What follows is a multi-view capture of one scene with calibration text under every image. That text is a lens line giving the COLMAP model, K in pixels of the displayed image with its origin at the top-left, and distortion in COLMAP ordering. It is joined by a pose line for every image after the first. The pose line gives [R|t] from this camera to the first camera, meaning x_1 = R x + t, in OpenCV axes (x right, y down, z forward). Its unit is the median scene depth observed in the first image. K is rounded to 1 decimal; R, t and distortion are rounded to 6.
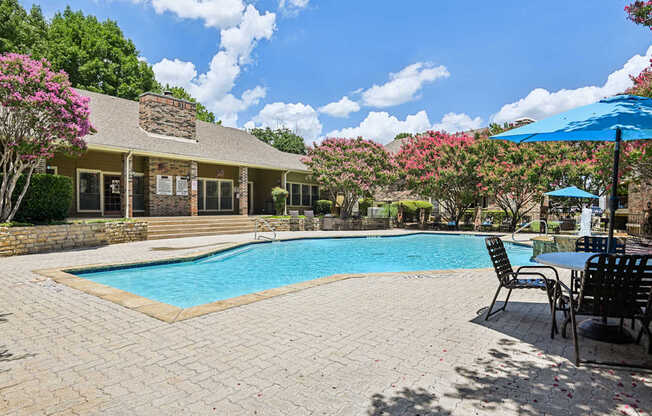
lens RADIAL K [[358.2, 0, 325.9], [0, 358.2, 209.0], [0, 0, 1]] dist [-0.021720, -0.008907]
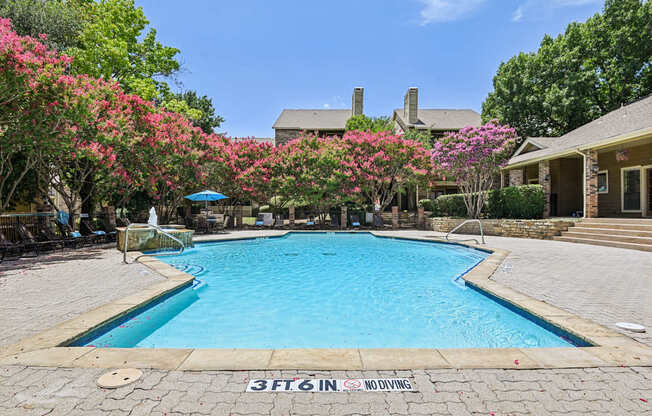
lens RADIAL K [[358.2, 0, 329.5], [0, 358.2, 209.6], [0, 0, 1]] dist [-0.021720, -0.008907]
pose [[-0.787157, -0.002756, -0.616747, 0.507962], [0.003498, 0.999954, -0.008933, 0.006828], [0.616743, -0.009189, -0.787111, 1.180773]]
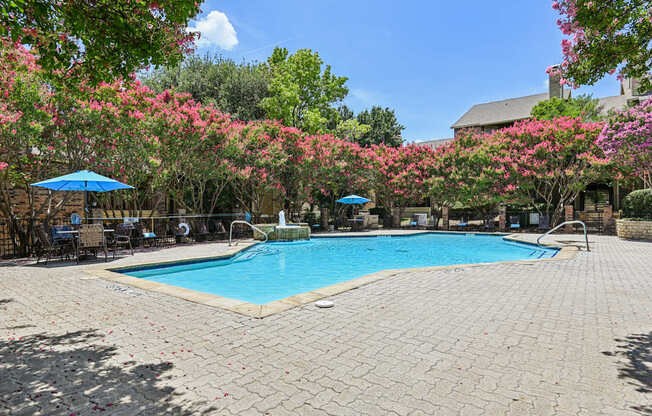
lens RADIAL K [[358.2, 0, 322.0], [0, 358.2, 205.4], [0, 0, 1]] dist [-0.021720, -0.008907]
pose [[-0.999988, 0.004866, -0.001122, 0.252538], [0.004894, 0.999628, -0.026829, 0.009693], [0.000991, -0.026834, -0.999639, 1.374380]]
